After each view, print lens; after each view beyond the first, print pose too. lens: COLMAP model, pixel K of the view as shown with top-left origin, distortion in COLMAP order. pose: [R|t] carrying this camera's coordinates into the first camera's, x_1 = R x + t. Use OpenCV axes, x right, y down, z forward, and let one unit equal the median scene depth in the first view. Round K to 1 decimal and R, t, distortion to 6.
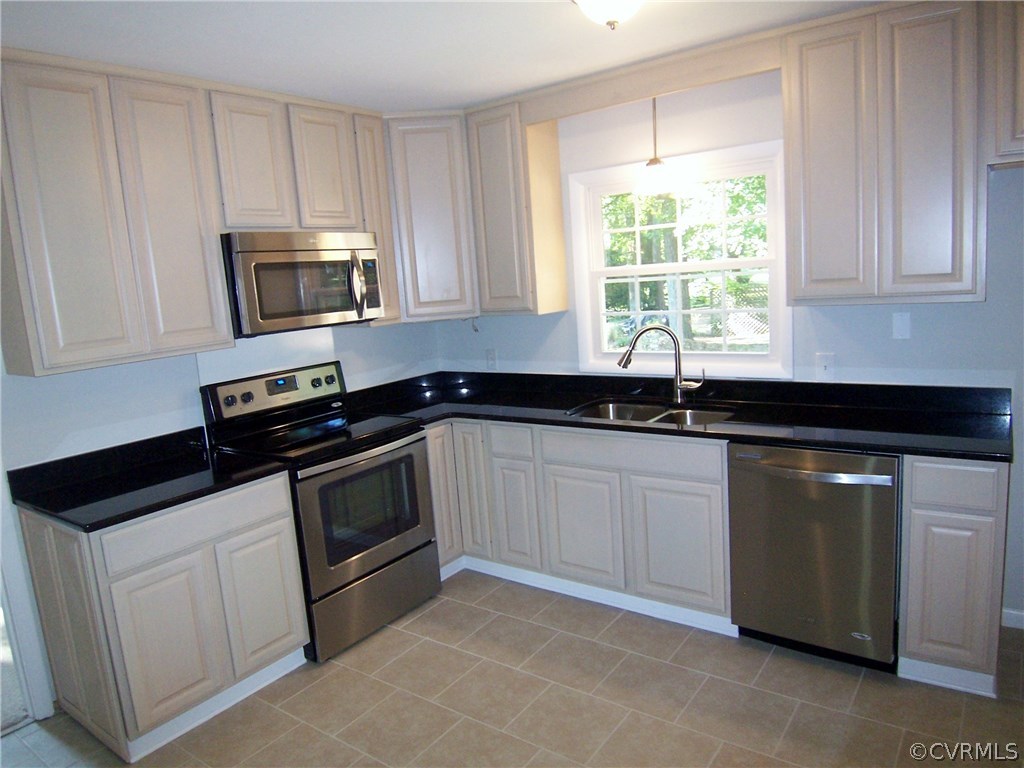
lens RADIAL K [[695.4, 0, 516.8], [0, 695.4, 381.4], [0, 0, 1]] dist [0.001118, -0.030776]
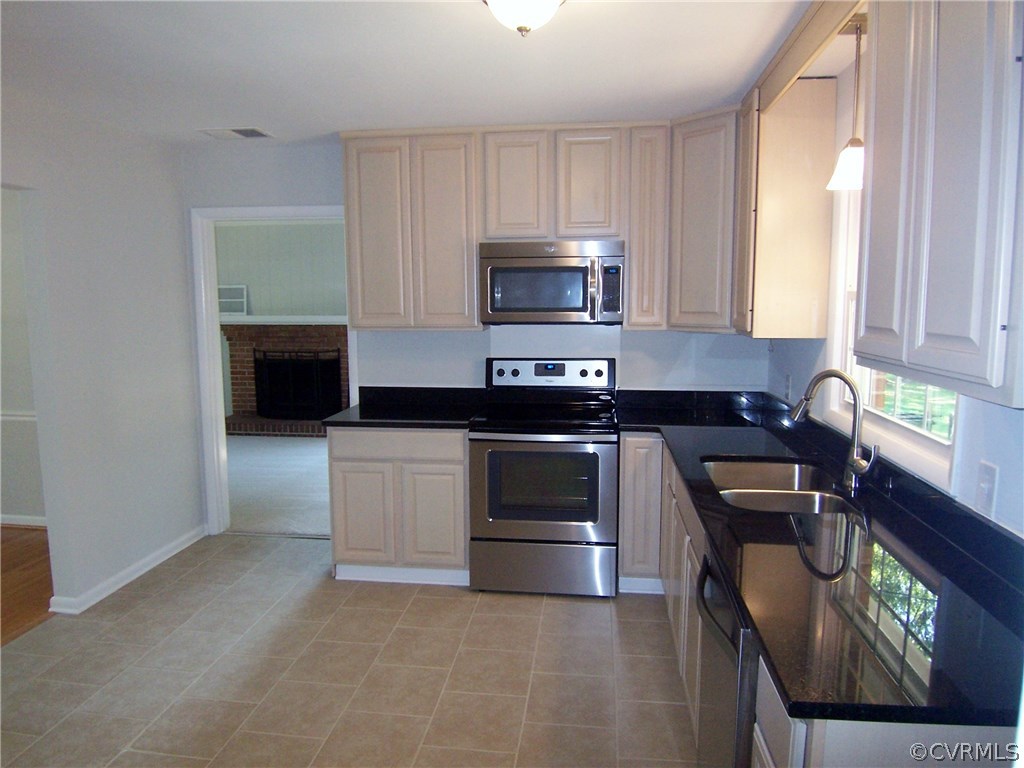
lens RADIAL K [[695.4, 0, 515.0], [0, 695.4, 384.6], [0, 0, 1]] dist [0.001118, -0.030776]
pose [[0.487132, 0.181797, -0.854197, 0.690159], [-0.169014, 0.979227, 0.112021, -0.097371], [0.856818, 0.089803, 0.507739, 0.370208]]
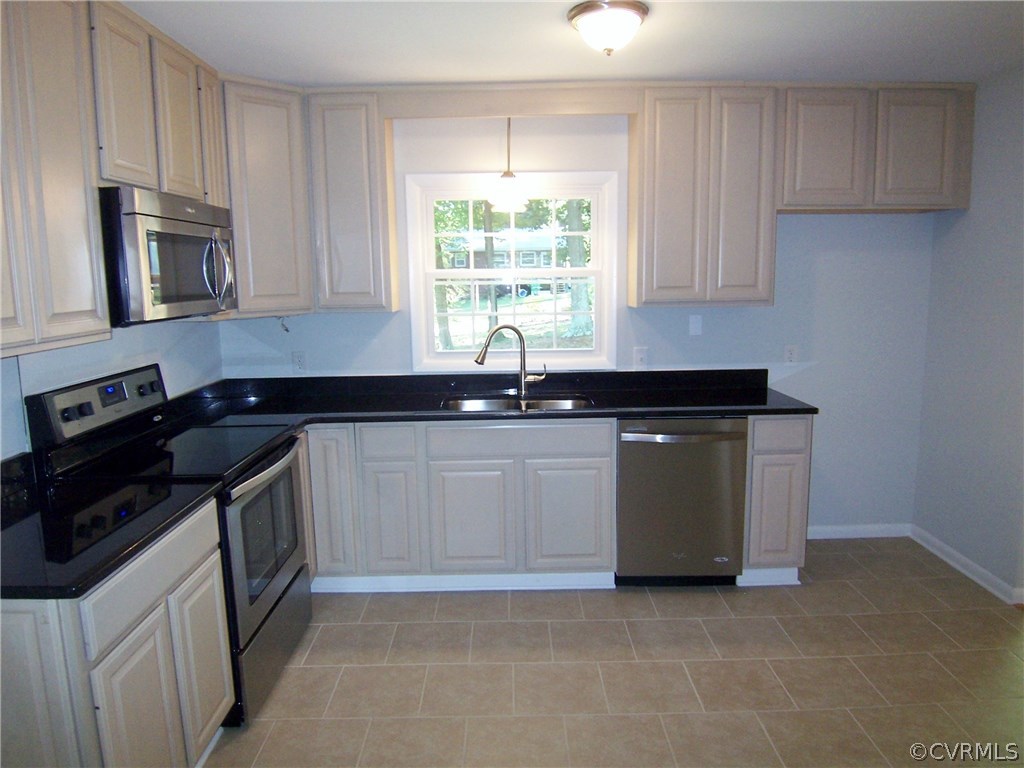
lens RADIAL K [[695.4, 0, 511.8], [0, 695.4, 381.0], [0, 0, 1]] dist [0.001118, -0.030776]
pose [[0.804769, -0.030016, 0.592829, -0.462143], [0.049122, 0.998663, -0.016119, 0.027003], [-0.591552, 0.042093, 0.805167, 0.130937]]
